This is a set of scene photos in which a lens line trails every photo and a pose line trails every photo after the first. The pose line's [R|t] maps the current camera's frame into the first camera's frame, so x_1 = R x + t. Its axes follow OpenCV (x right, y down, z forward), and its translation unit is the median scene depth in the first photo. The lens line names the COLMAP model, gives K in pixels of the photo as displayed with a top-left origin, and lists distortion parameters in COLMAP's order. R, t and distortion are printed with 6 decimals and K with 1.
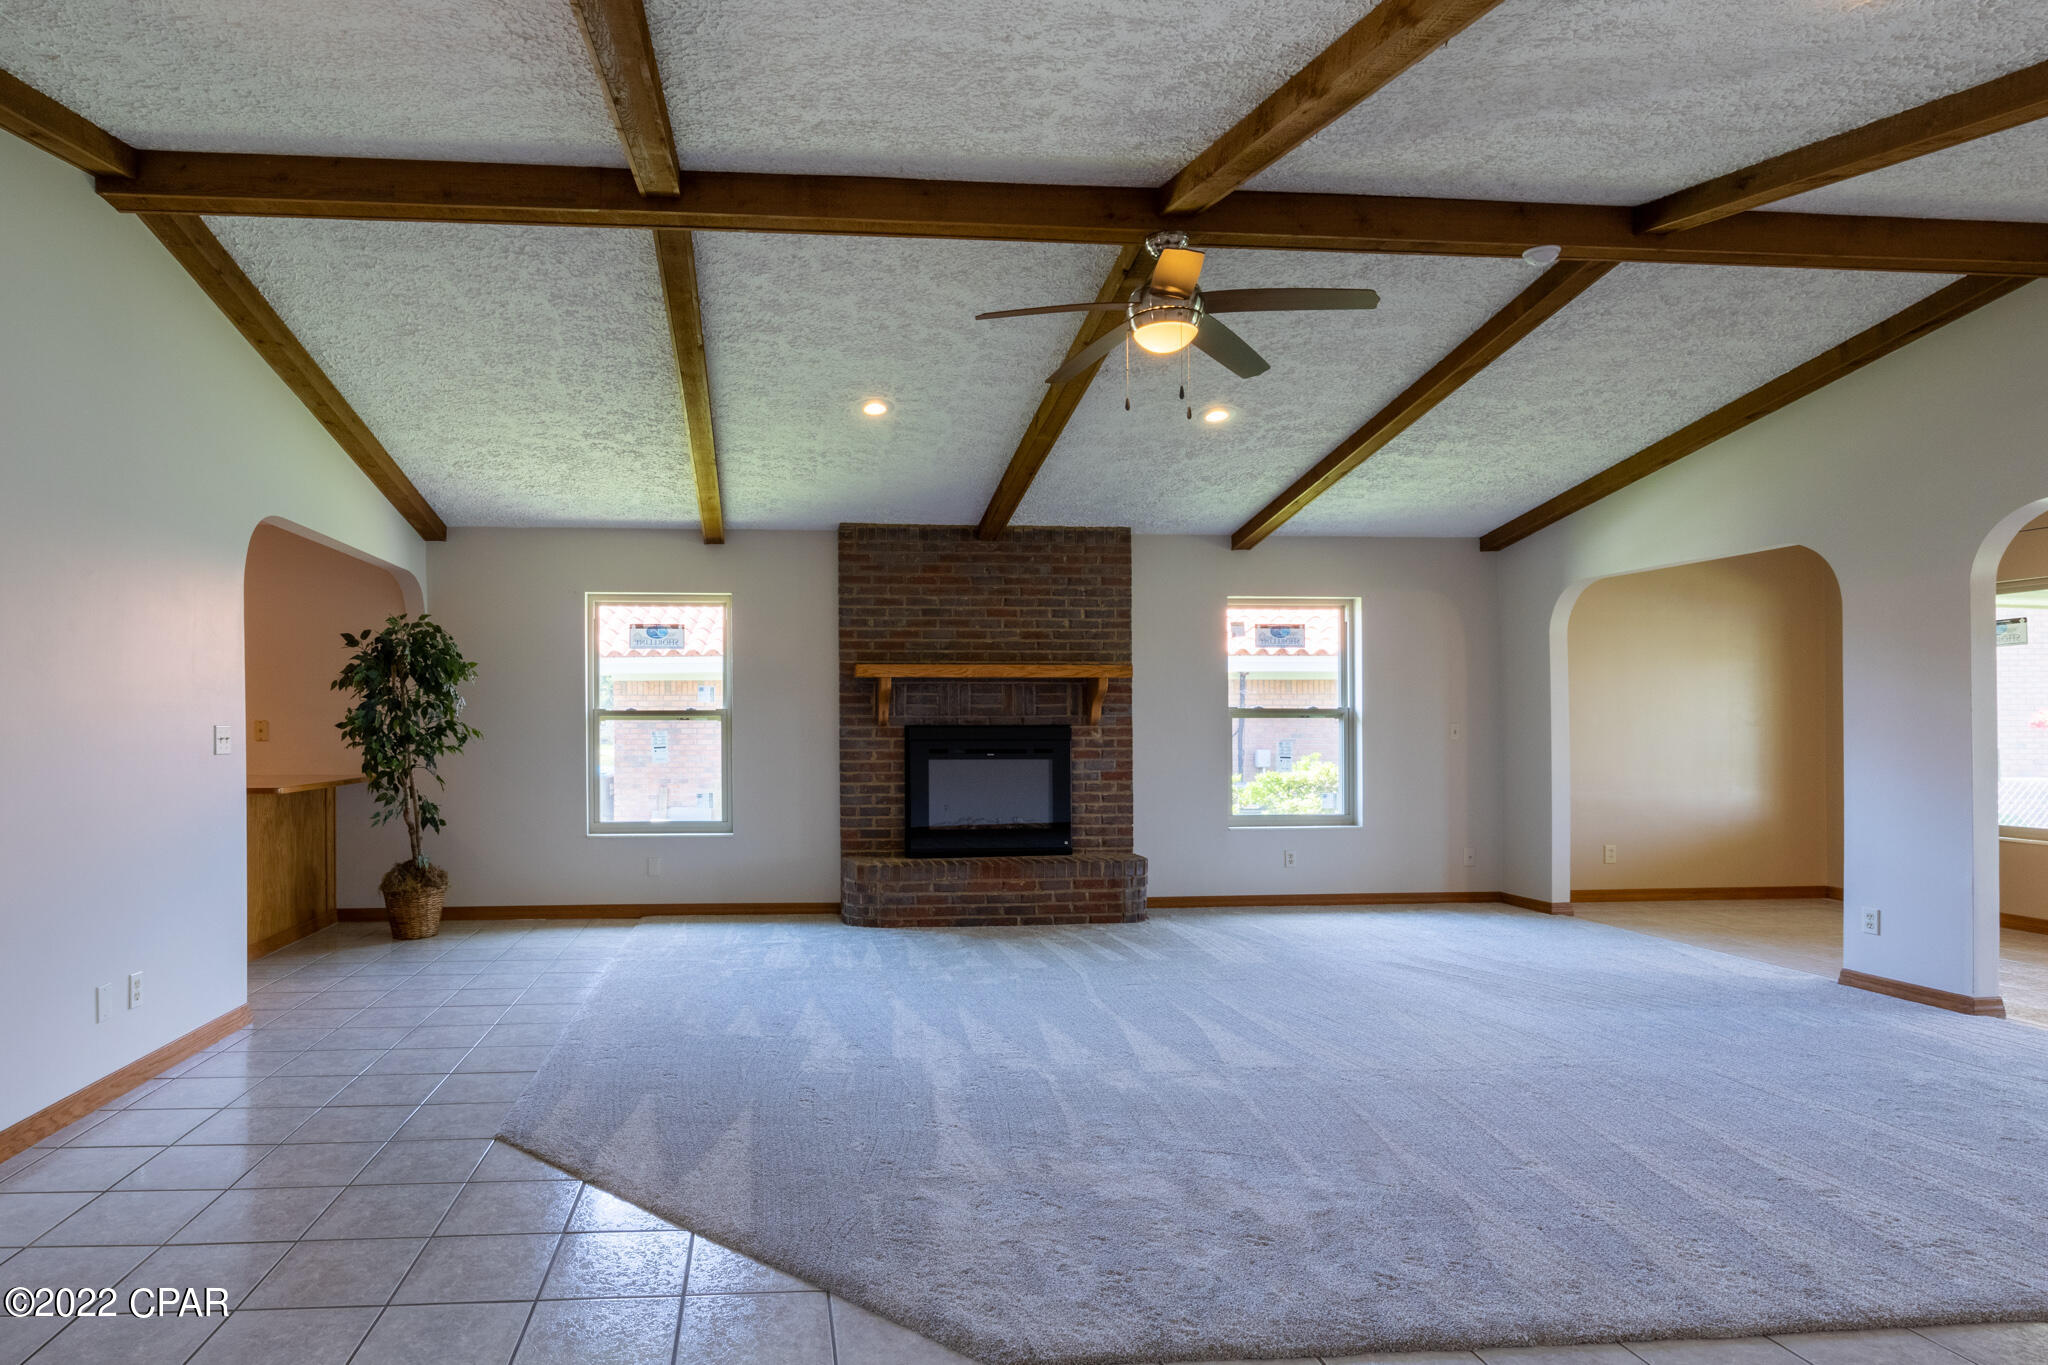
lens RADIAL K [[1011.8, 0, 1022.9], [0, 1011.8, 736.9], [0, 0, 1]] dist [-0.002158, -0.000443]
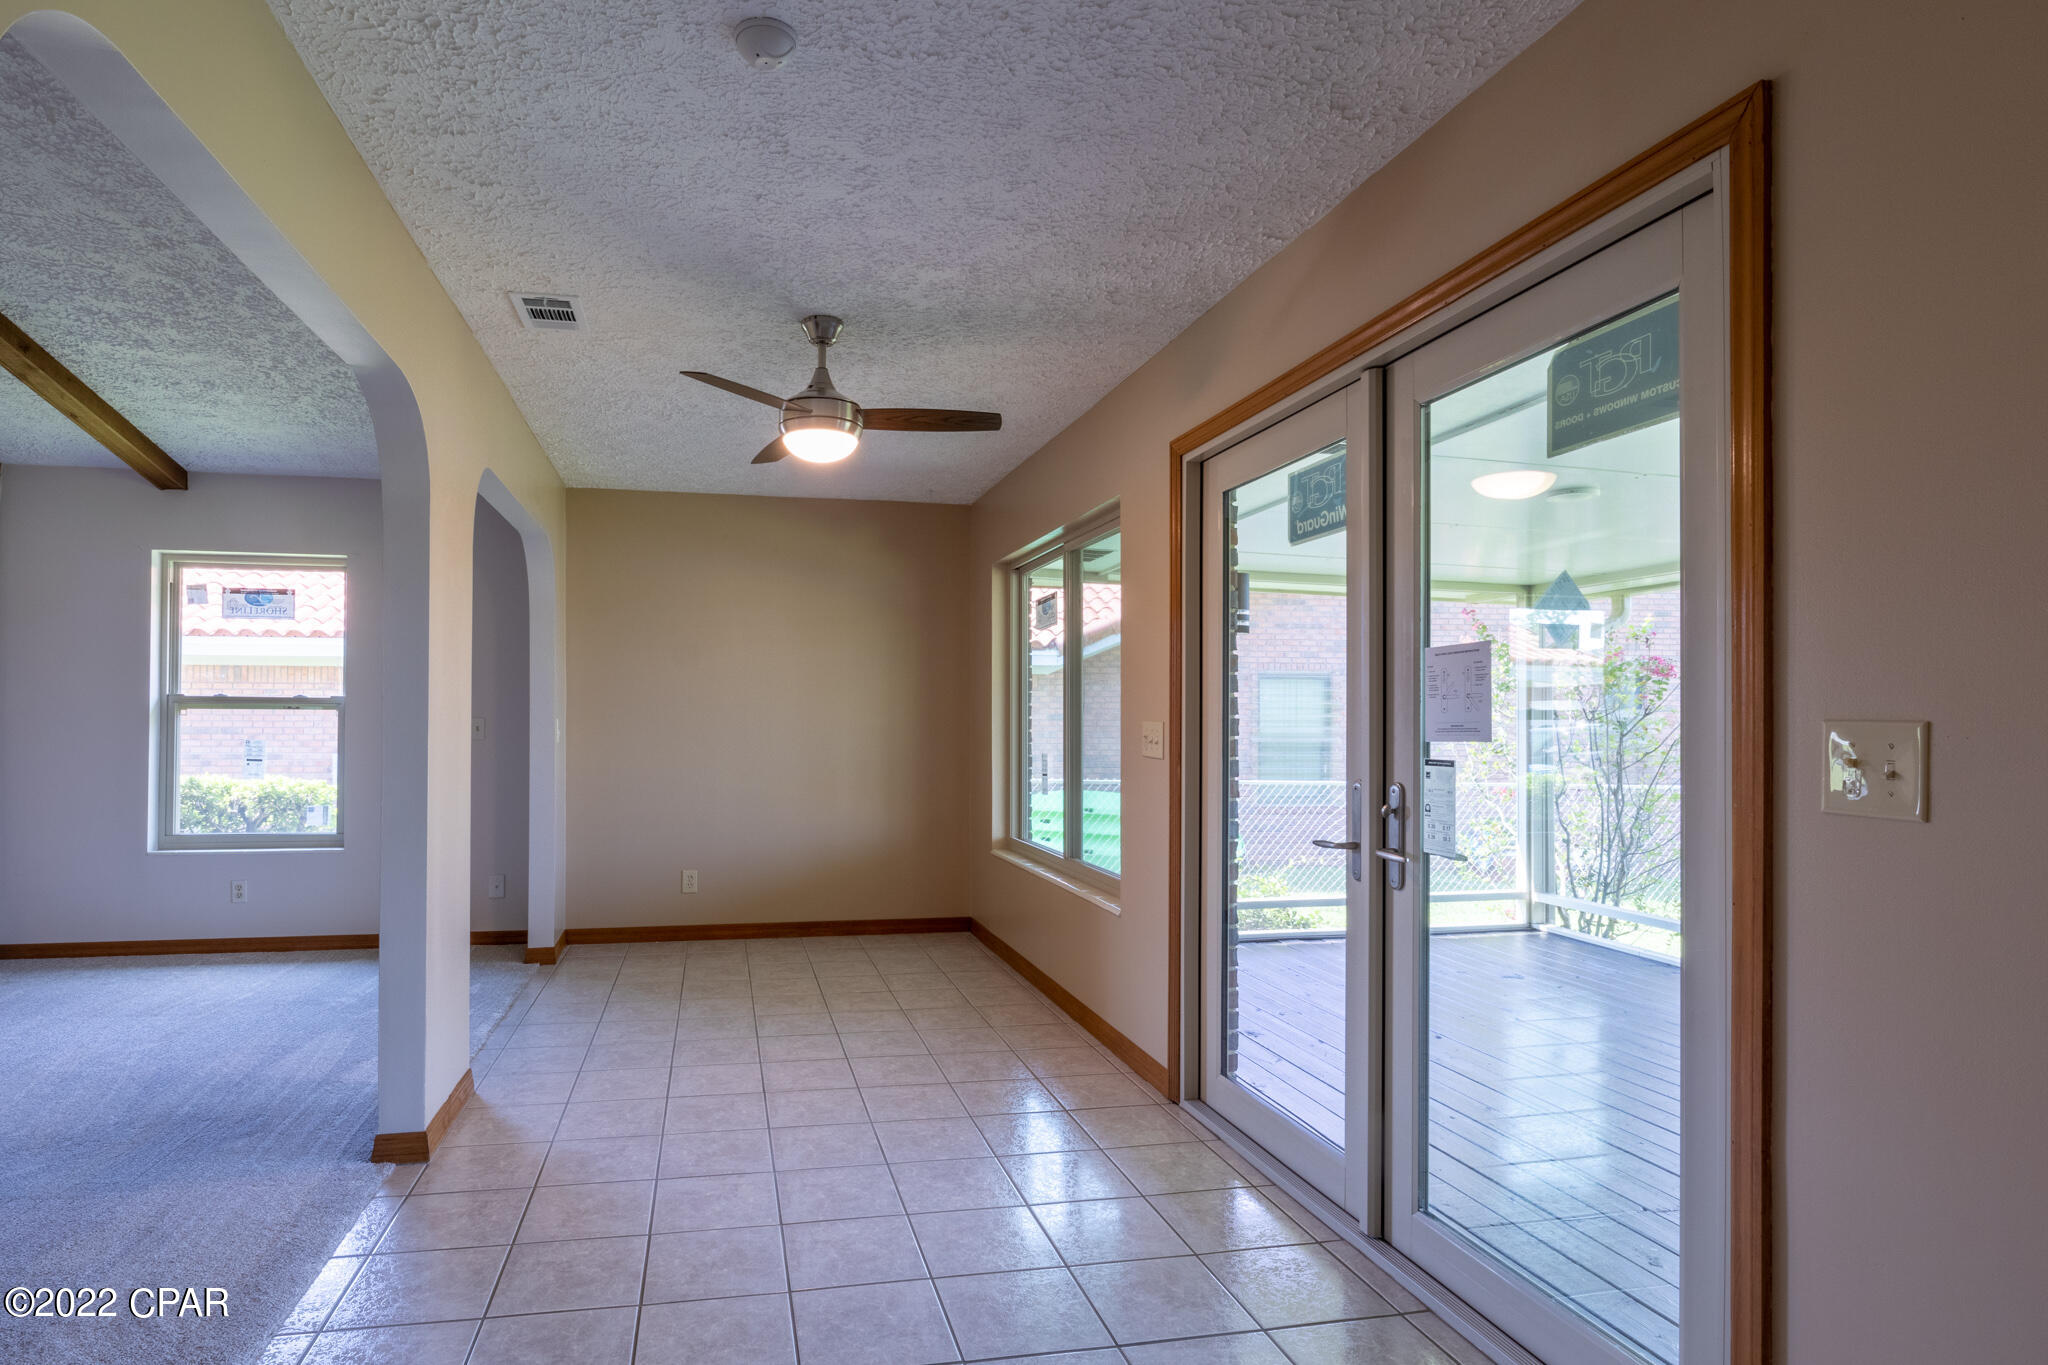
lens RADIAL K [[1066.2, 0, 914.7], [0, 1066.2, 719.3], [0, 0, 1]] dist [-0.001166, -0.000616]
pose [[0.993883, 0.008486, 0.110115, 0.724643], [-0.007224, 0.999904, -0.011855, -0.004841], [-0.110205, 0.010987, 0.993848, 0.140173]]
